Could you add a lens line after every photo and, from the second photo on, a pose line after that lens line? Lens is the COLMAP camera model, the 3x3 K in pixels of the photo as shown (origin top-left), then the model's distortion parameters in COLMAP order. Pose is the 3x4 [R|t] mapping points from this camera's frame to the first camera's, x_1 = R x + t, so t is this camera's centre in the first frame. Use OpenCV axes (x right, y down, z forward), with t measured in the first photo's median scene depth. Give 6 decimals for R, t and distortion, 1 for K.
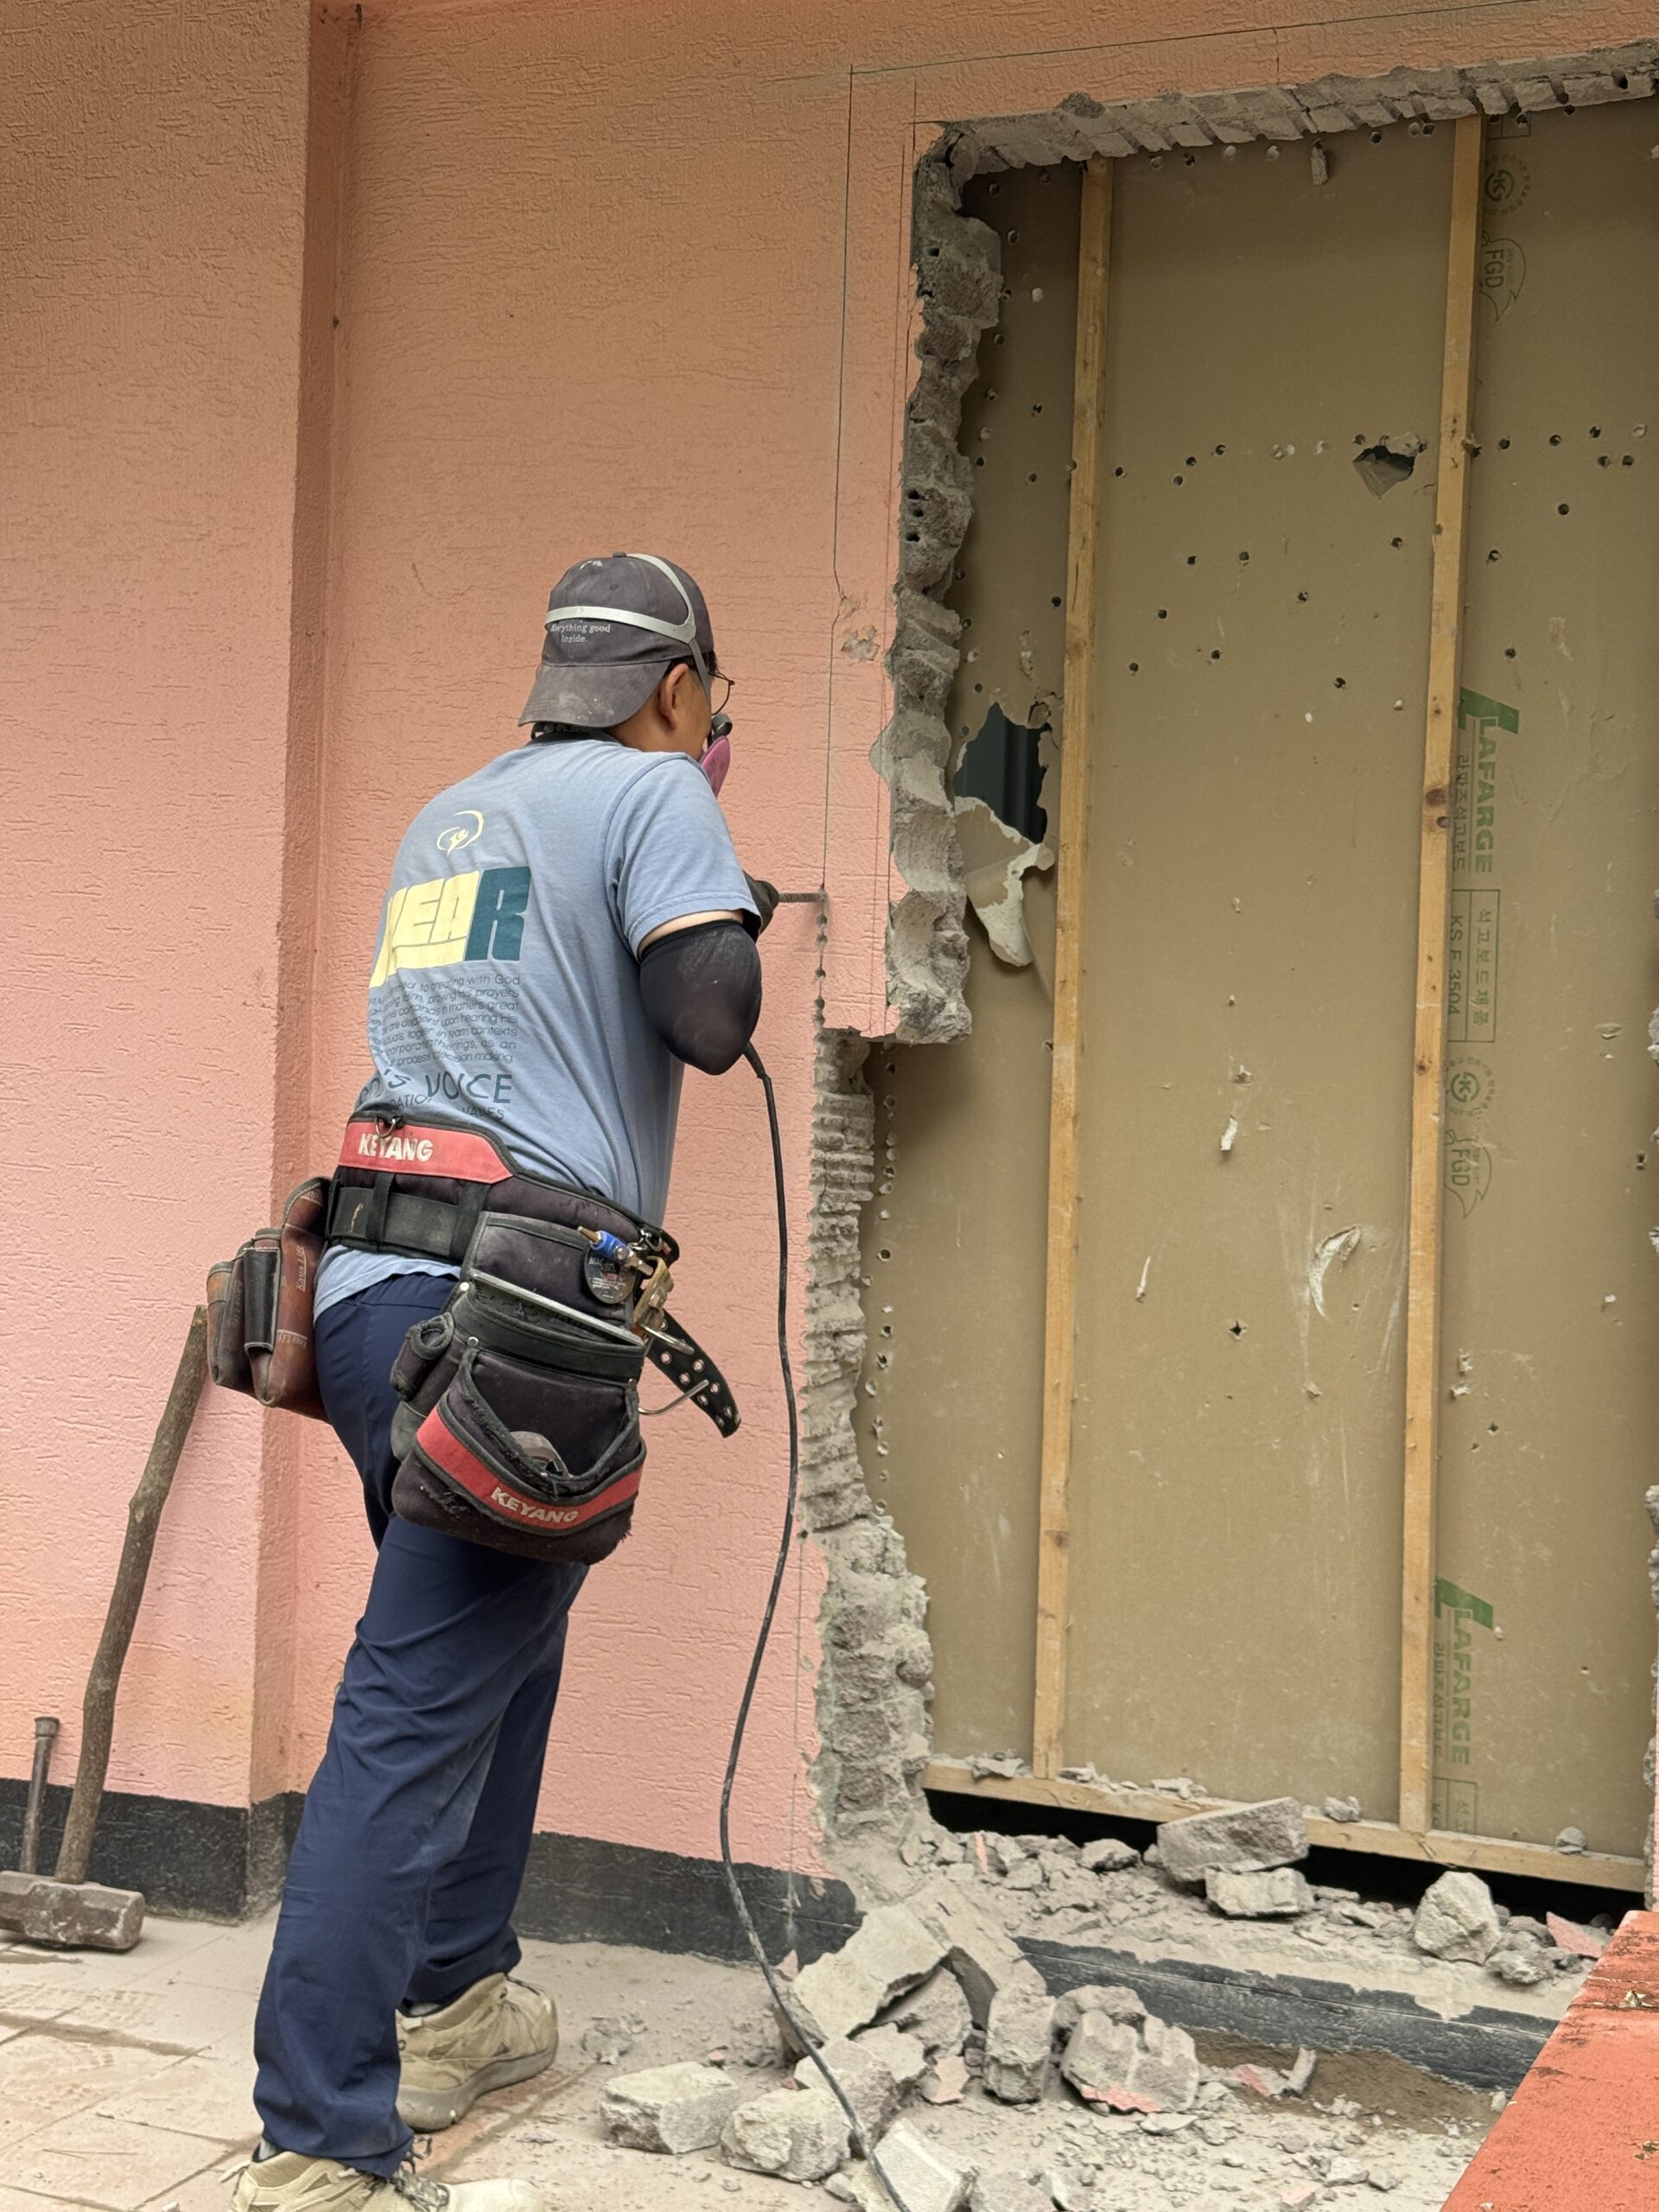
lens RADIAL K [[2925.1, 0, 829.5], [0, 2925.1, 1106.0], [0, 0, 1]] dist [0.207349, -0.529335]
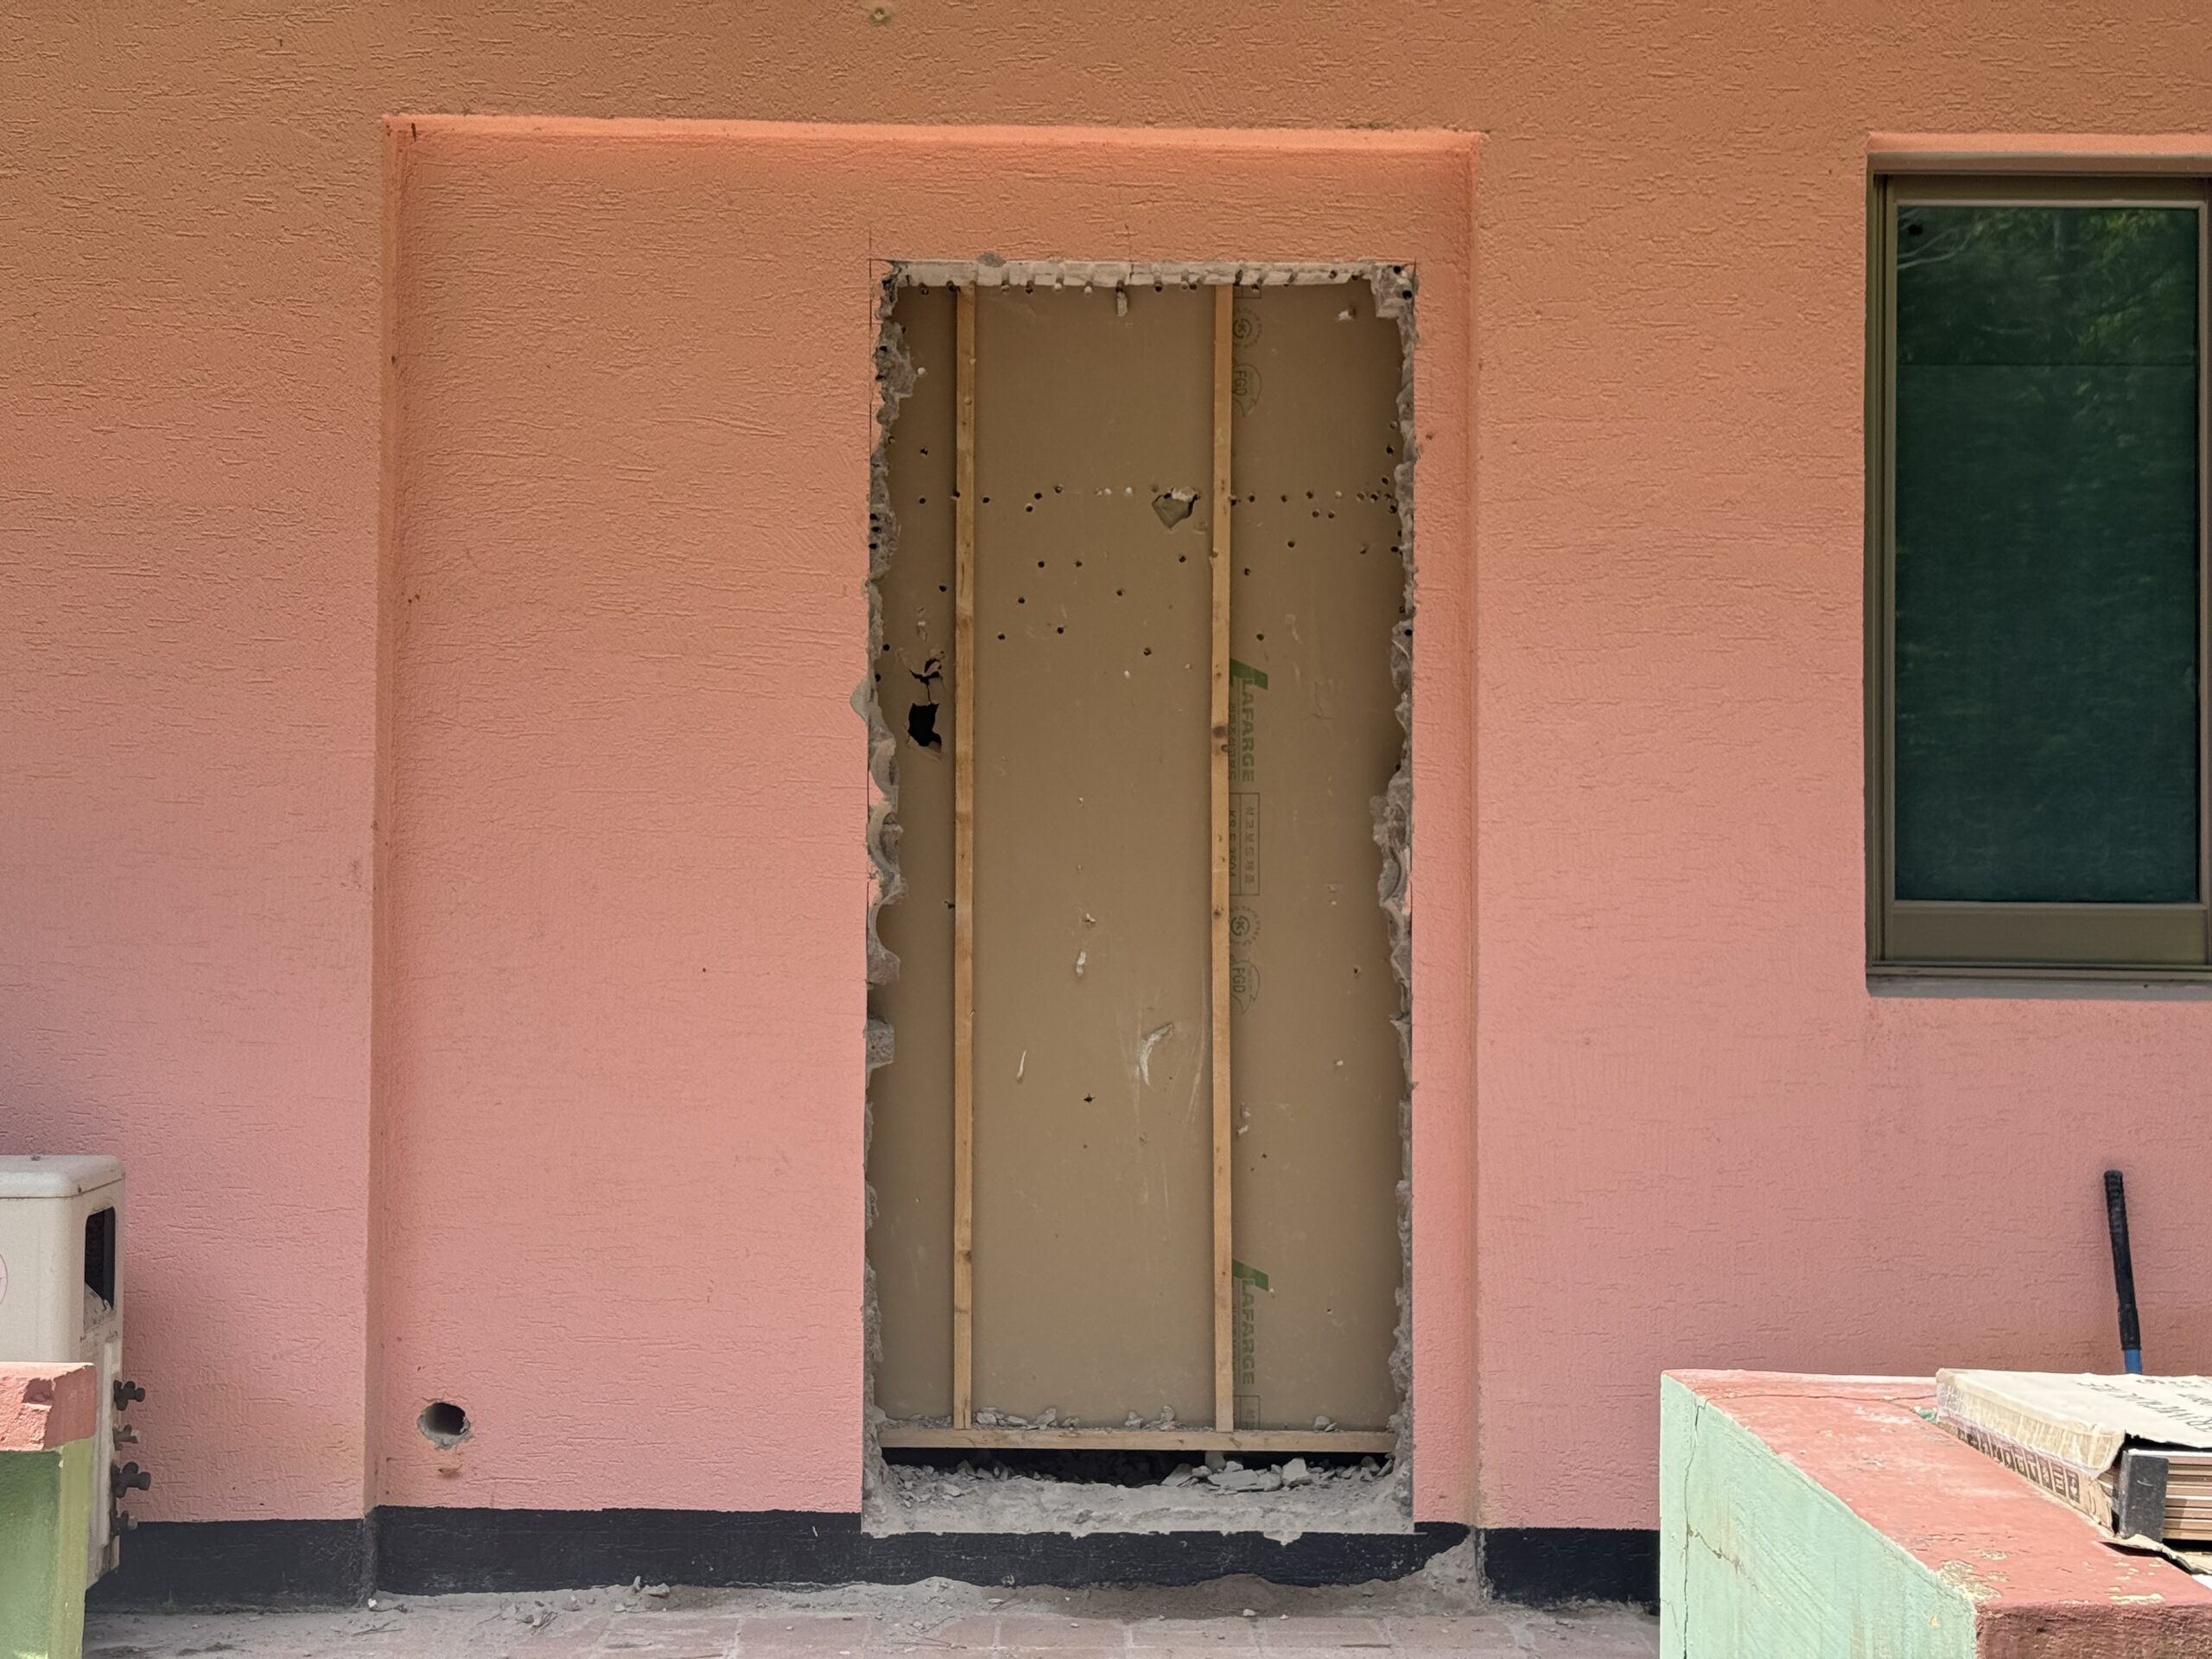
lens RADIAL K [[2925.1, 0, 1106.0], [0, 2925.1, 829.5], [0, 0, 1]] dist [0.207349, -0.529335]
pose [[0.919798, -0.015008, 0.392105, -0.425543], [0.028301, 0.999203, -0.028145, -0.015204], [-0.391370, 0.036984, 0.919490, -0.332405]]
